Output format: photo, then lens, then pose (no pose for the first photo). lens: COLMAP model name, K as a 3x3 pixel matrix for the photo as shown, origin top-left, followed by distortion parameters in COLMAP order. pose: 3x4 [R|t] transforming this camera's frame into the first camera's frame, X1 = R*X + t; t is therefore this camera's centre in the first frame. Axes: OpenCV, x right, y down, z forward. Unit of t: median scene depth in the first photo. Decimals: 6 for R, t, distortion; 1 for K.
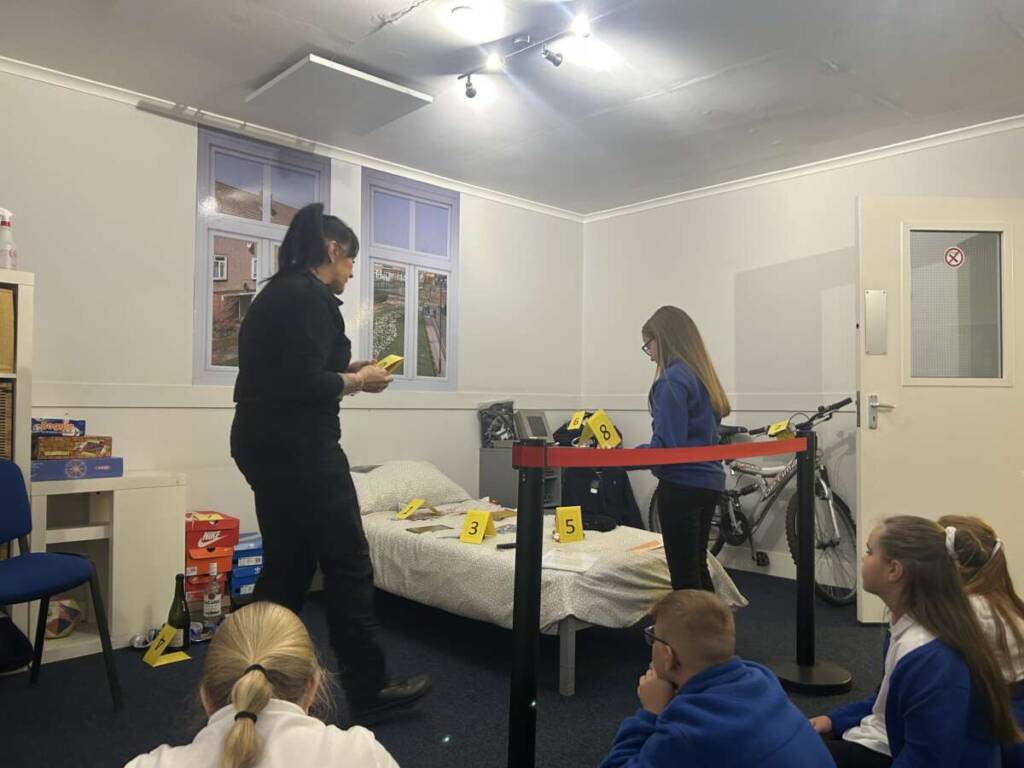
lens RADIAL K [[769.5, 0, 514.8], [0, 769.5, 382.1], [0, 0, 1]] dist [0.039402, -0.054474]
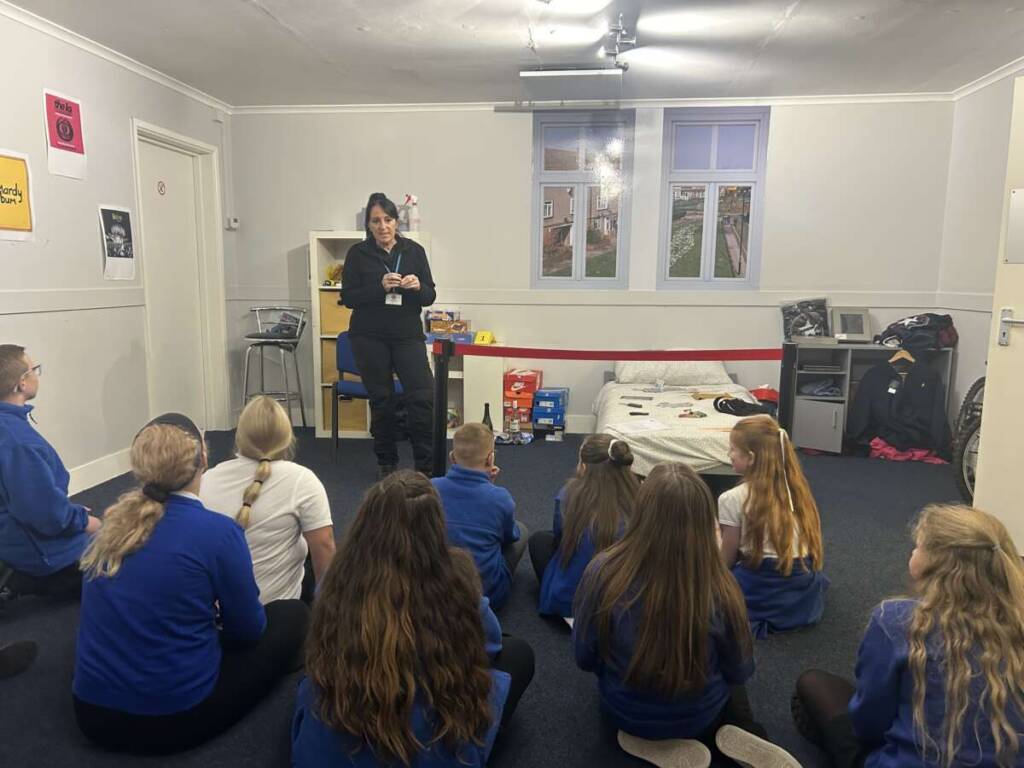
lens RADIAL K [[769.5, 0, 506.1], [0, 769.5, 391.8], [0, 0, 1]] dist [0.039402, -0.054474]
pose [[0.623181, 0.112303, -0.773973, 0.618694], [0.026067, 0.986104, 0.164071, -0.038465], [0.781643, -0.122421, 0.611594, -0.007742]]
